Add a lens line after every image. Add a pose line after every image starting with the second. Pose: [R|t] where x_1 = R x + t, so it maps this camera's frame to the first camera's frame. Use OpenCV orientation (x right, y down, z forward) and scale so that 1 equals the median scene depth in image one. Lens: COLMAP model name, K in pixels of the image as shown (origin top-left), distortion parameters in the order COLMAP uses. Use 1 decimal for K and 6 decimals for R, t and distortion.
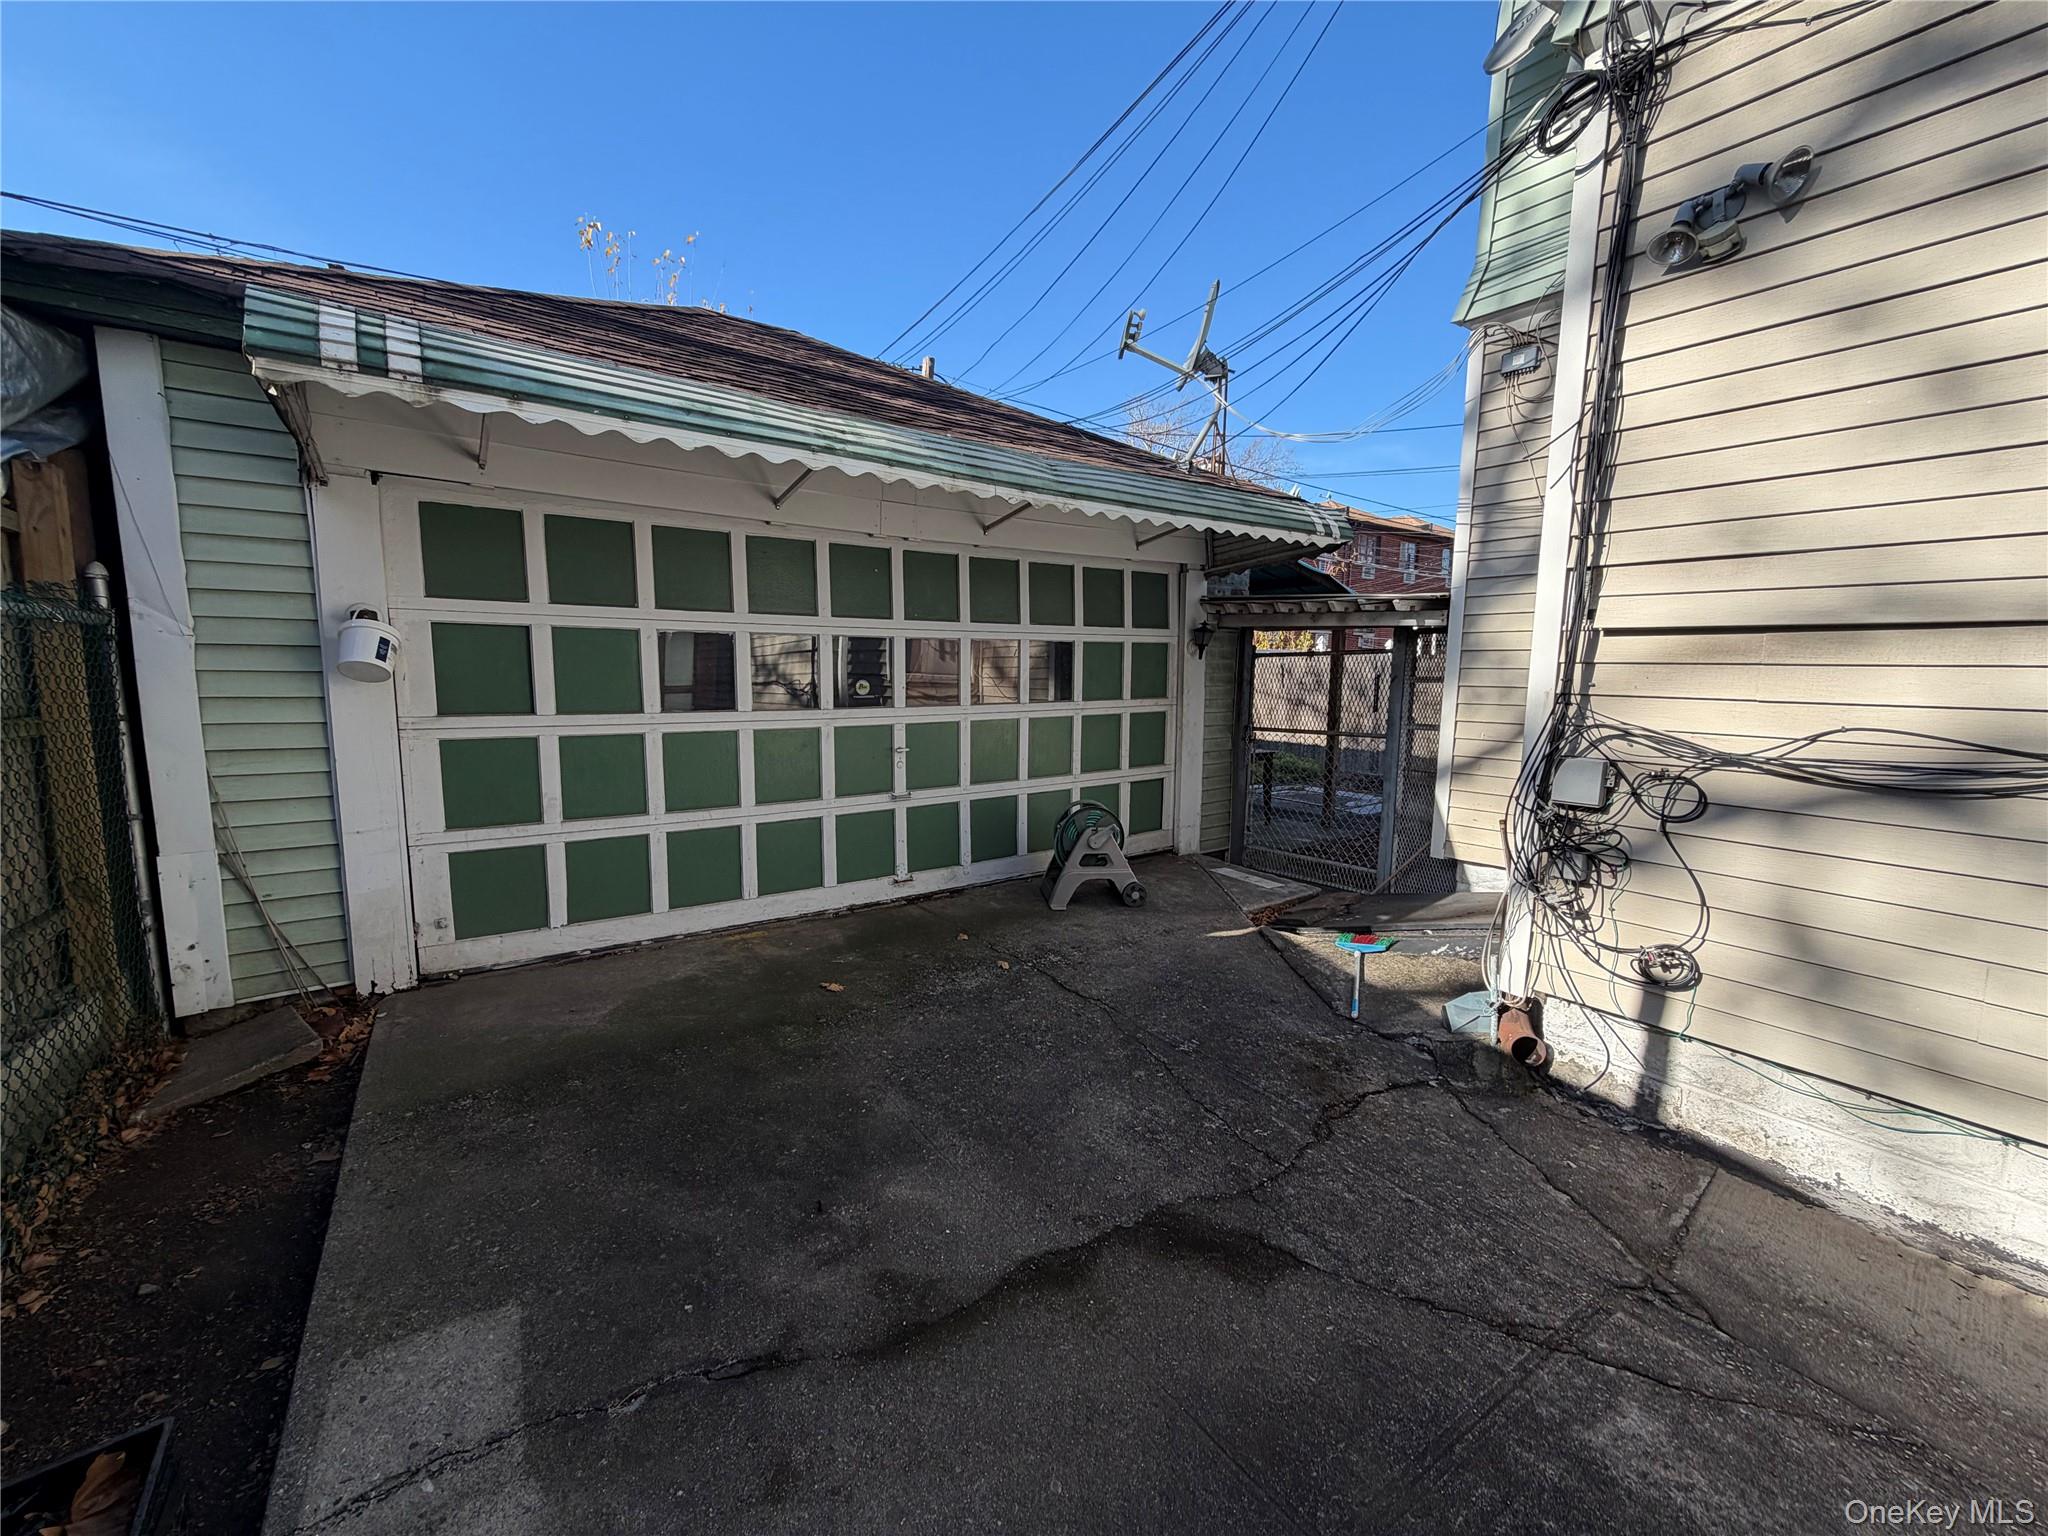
lens RADIAL K [[810.9, 0, 1022.3], [0, 810.9, 764.2], [0, 0, 1]] dist [0.000041, 0.000590]
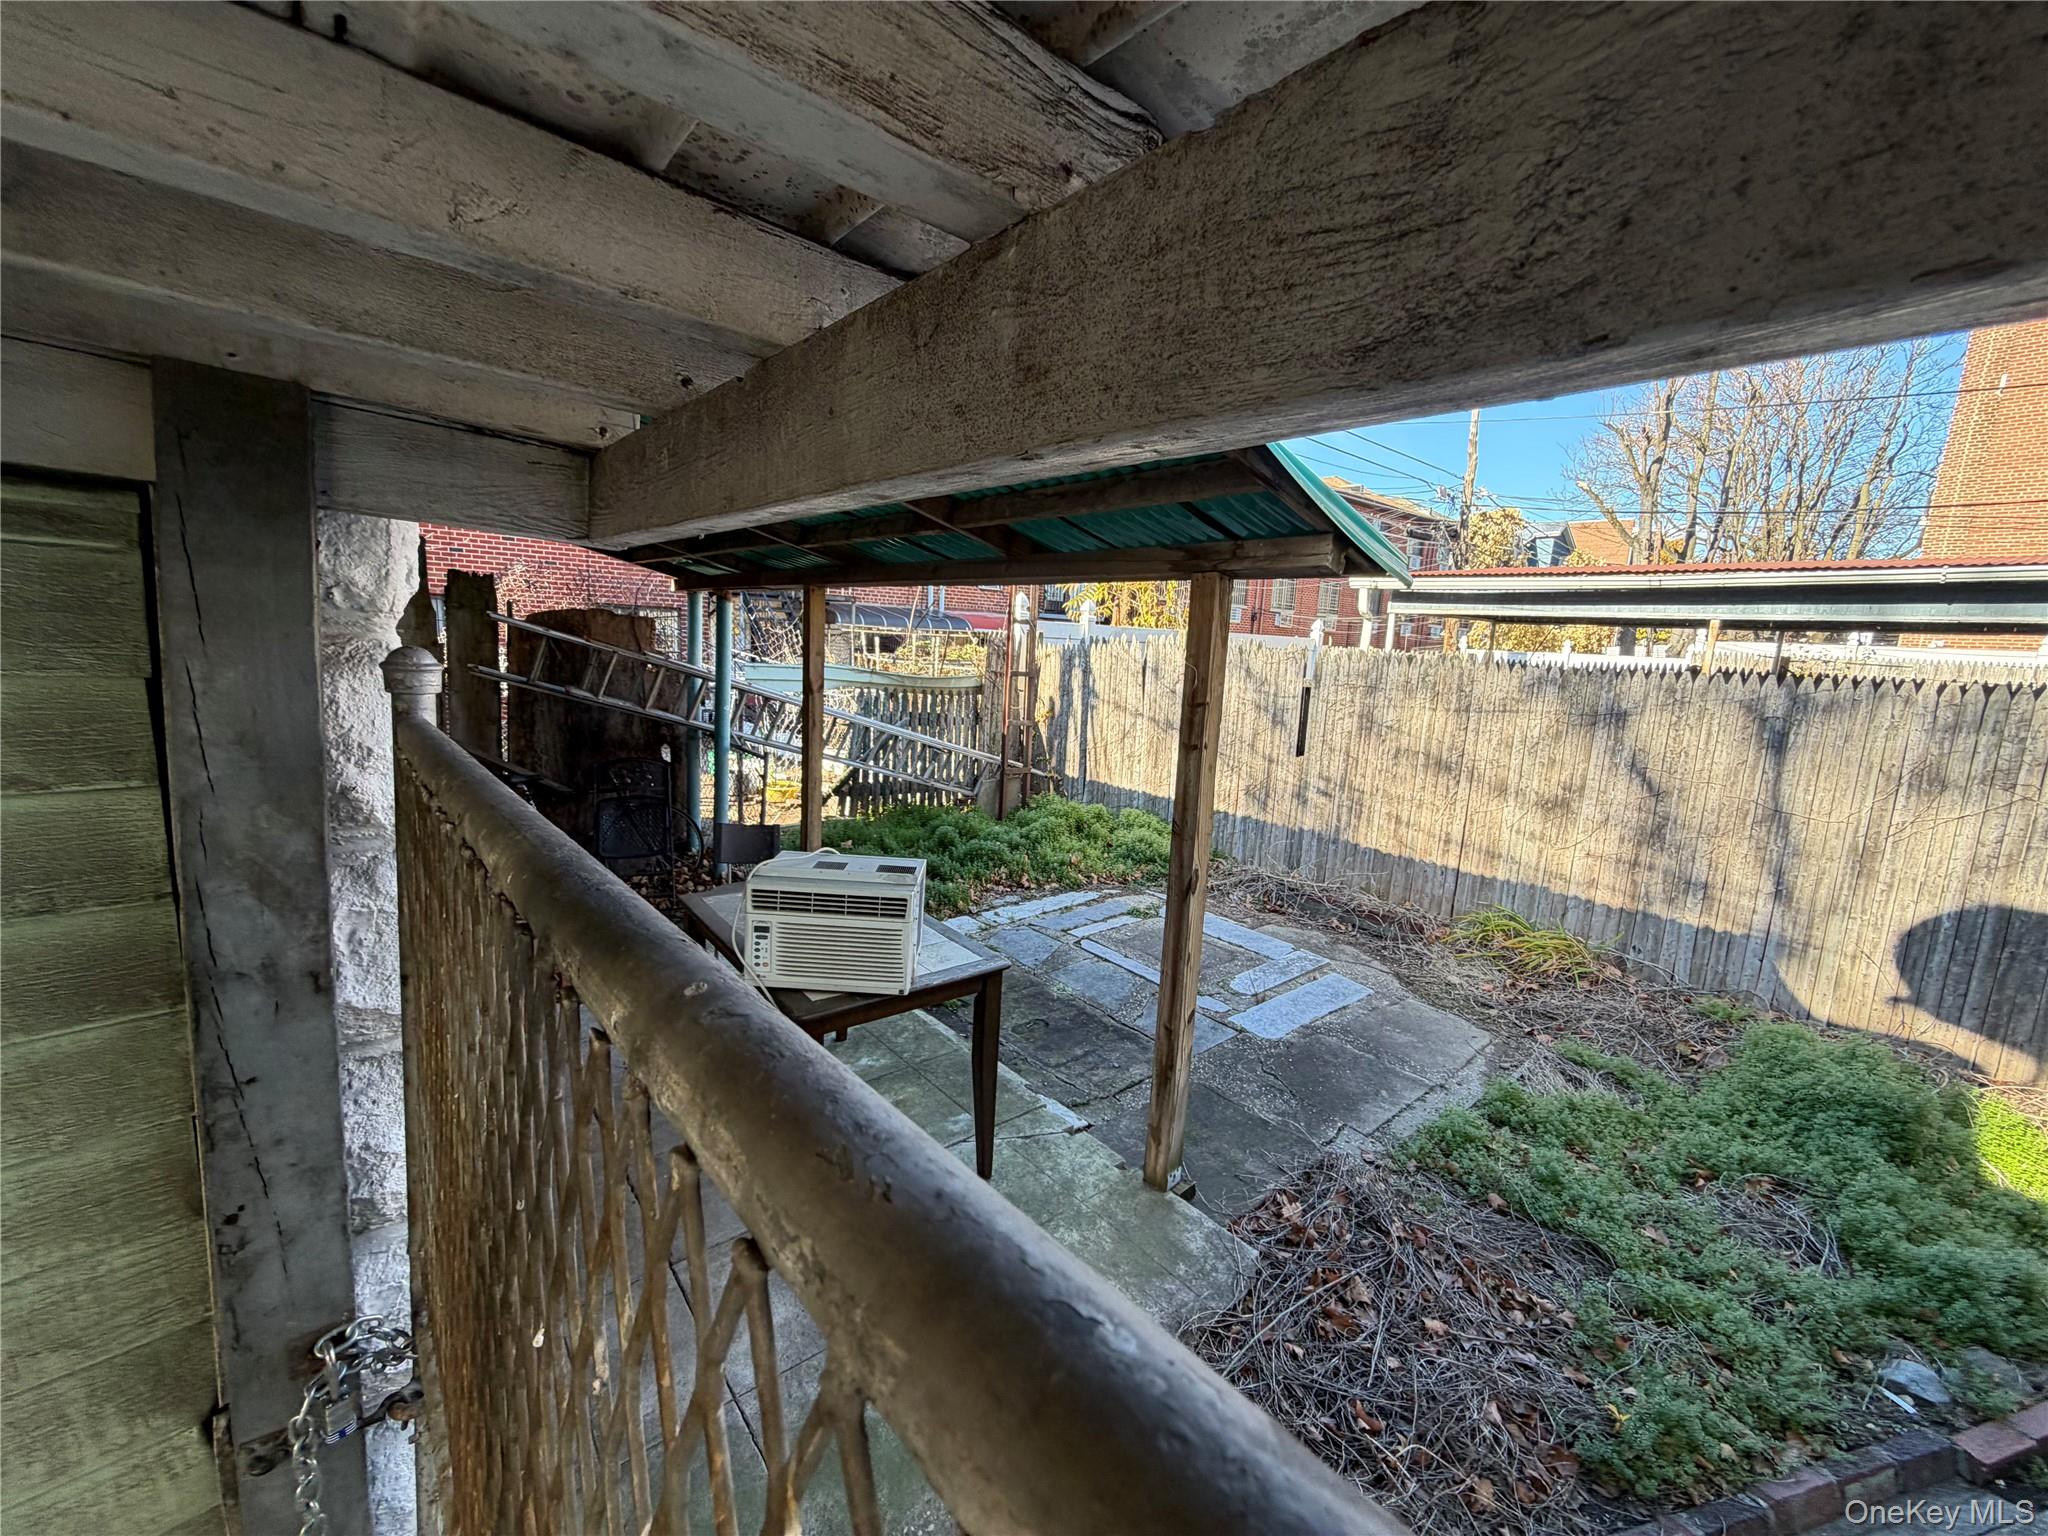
lens RADIAL K [[810.9, 0, 1036.7], [0, 810.9, 774.0], [0, 0, 1]] dist [0.000041, 0.000590]
pose [[0.995604, 0.024481, 0.090405, 0.992734], [-0.028941, 0.998410, 0.048363, -0.332051], [-0.089078, -0.050767, 0.994730, 2.239434]]
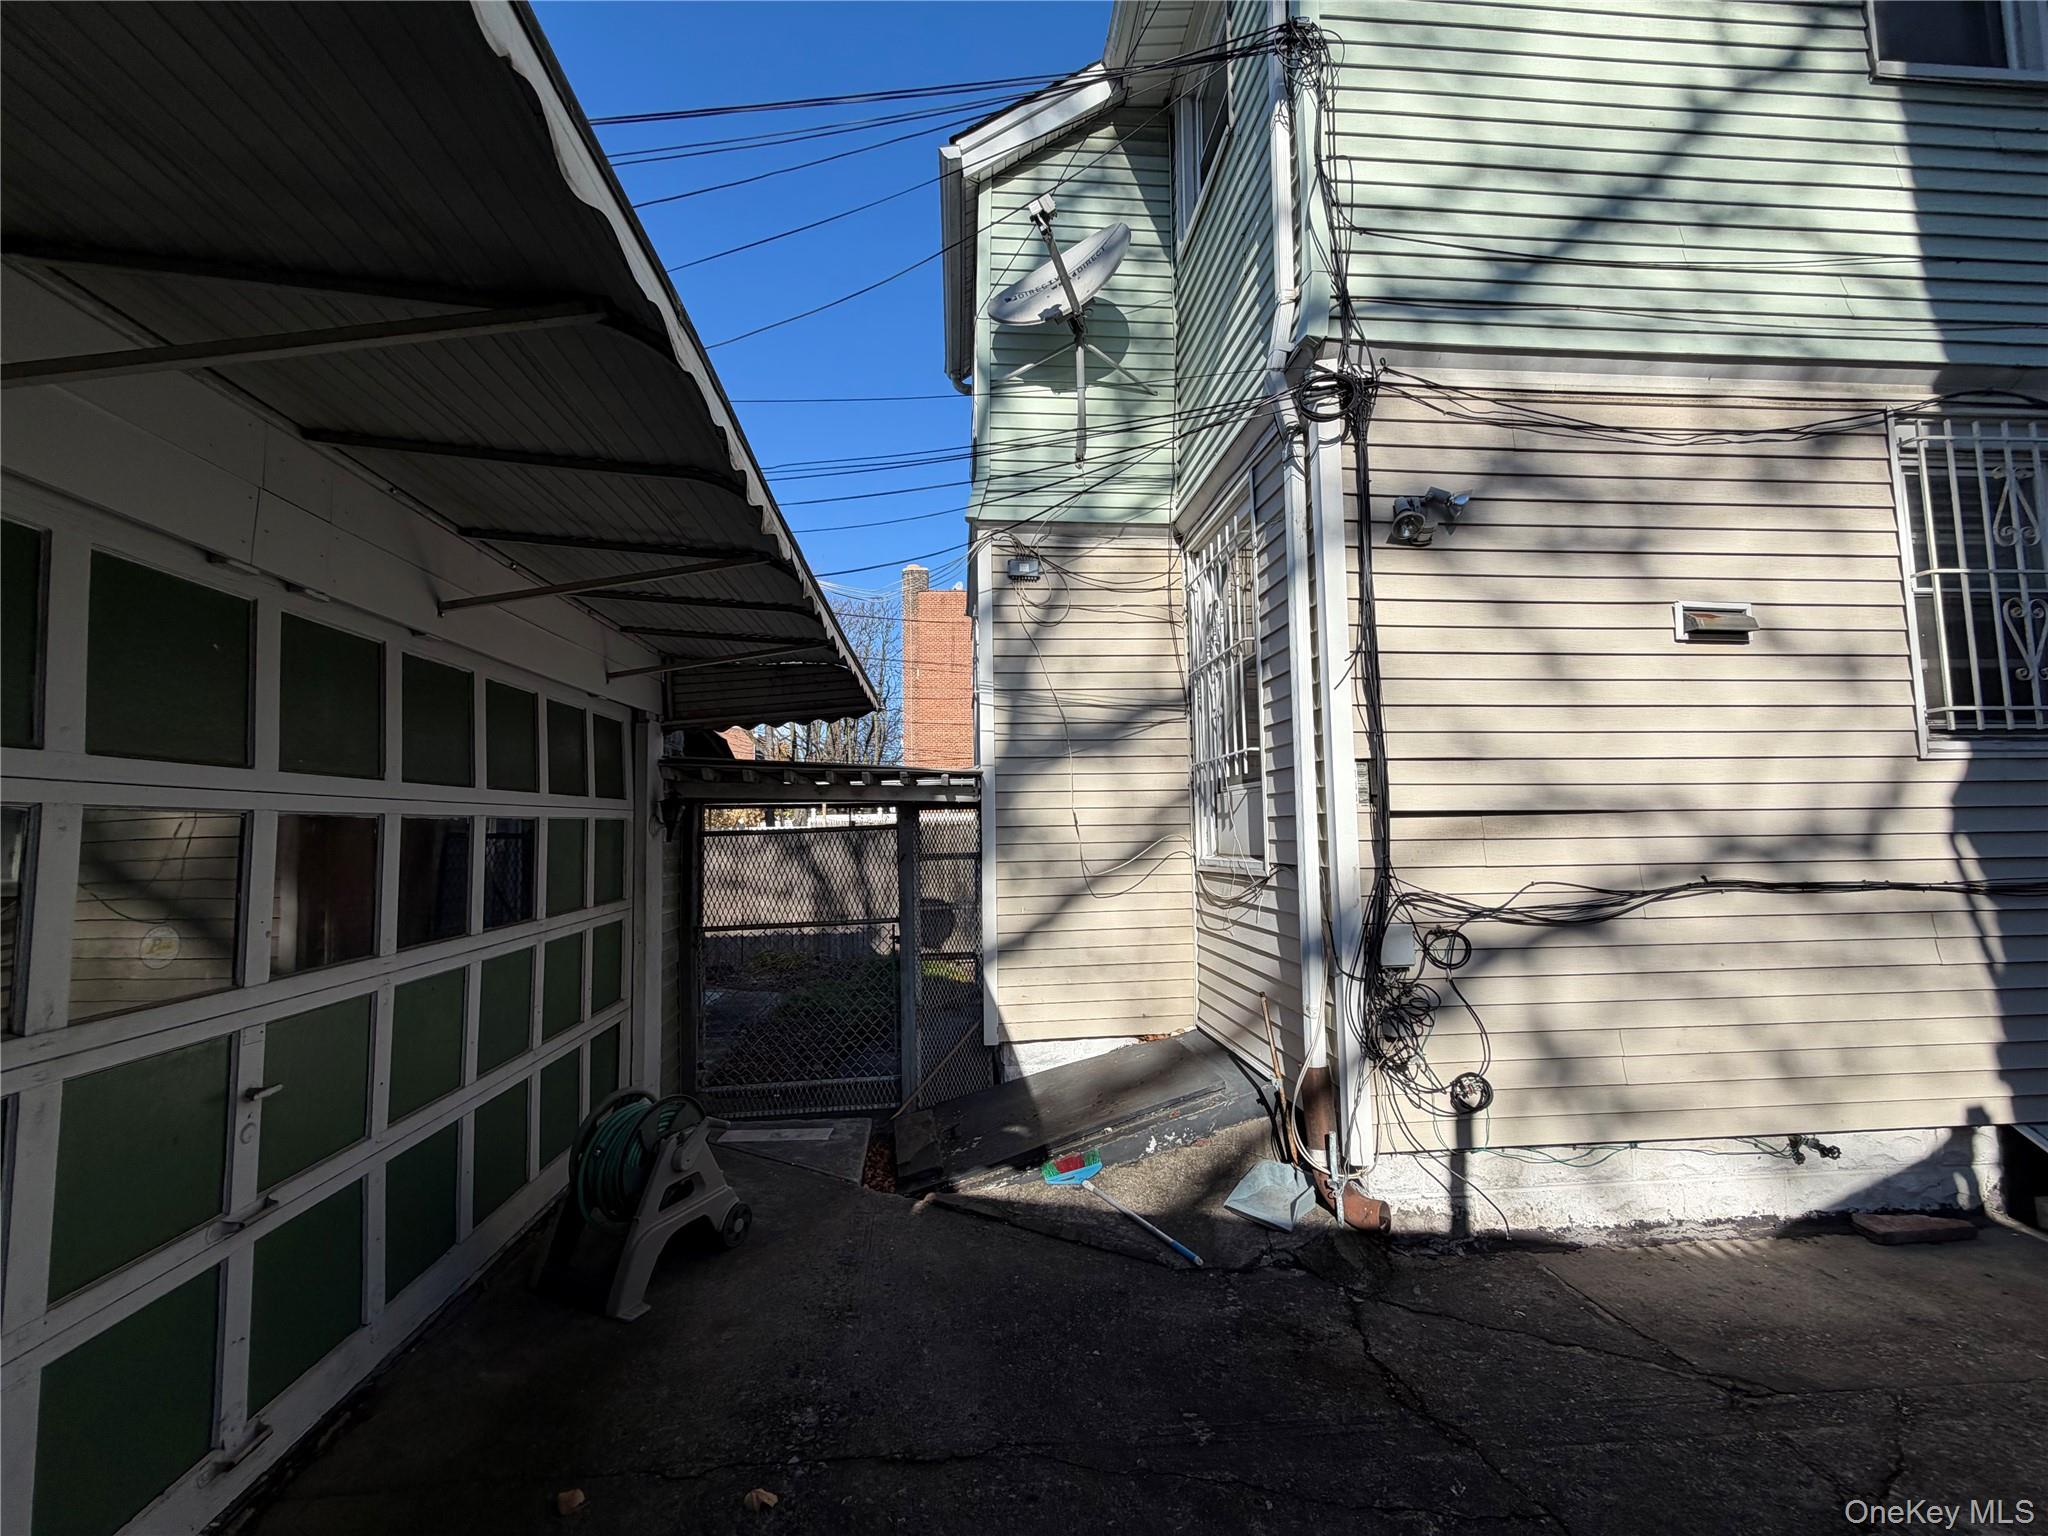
lens RADIAL K [[810.9, 0, 1021.2], [0, 810.9, 767.8], [0, 0, 1]] dist [0.000041, 0.000590]
pose [[0.516984, 0.049583, 0.854558, -0.544603], [0.124899, 0.983267, -0.132611, -0.133878], [-0.846834, 0.175292, 0.502141, 0.814501]]
